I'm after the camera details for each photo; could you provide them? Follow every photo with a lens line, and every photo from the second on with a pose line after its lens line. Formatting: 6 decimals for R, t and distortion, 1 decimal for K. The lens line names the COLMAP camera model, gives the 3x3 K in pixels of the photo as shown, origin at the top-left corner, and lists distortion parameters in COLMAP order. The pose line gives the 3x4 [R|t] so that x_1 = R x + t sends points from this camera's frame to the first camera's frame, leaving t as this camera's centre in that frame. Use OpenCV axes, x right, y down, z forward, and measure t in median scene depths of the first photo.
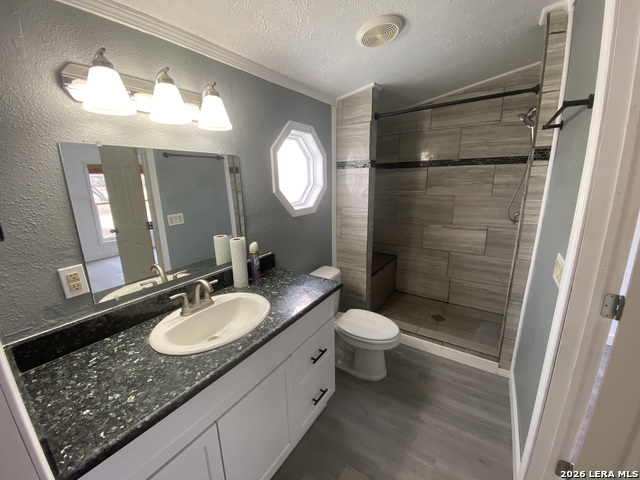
lens RADIAL K [[253.9, 0, 320.3], [0, 253.9, 236.3], [0, 0, 1]] dist [-0.014336, -0.000396]
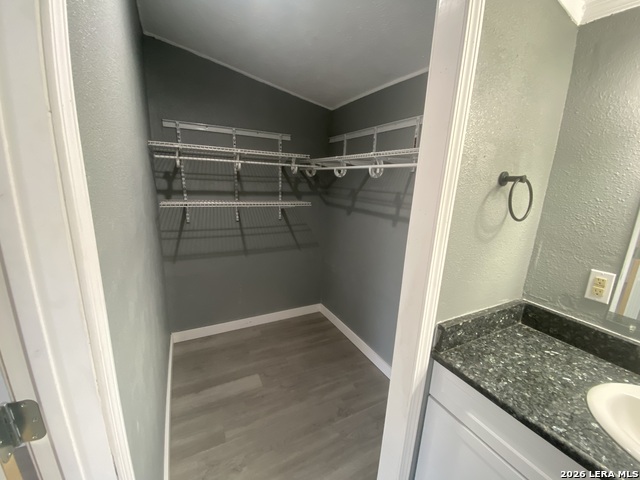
lens RADIAL K [[253.9, 0, 320.3], [0, 253.9, 236.3], [0, 0, 1]] dist [-0.014336, -0.000396]
pose [[-0.460752, 0.202188, -0.864192, 0.358218], [-0.225864, 0.914936, 0.334481, -0.086099], [0.858309, 0.349302, -0.375891, 0.355303]]
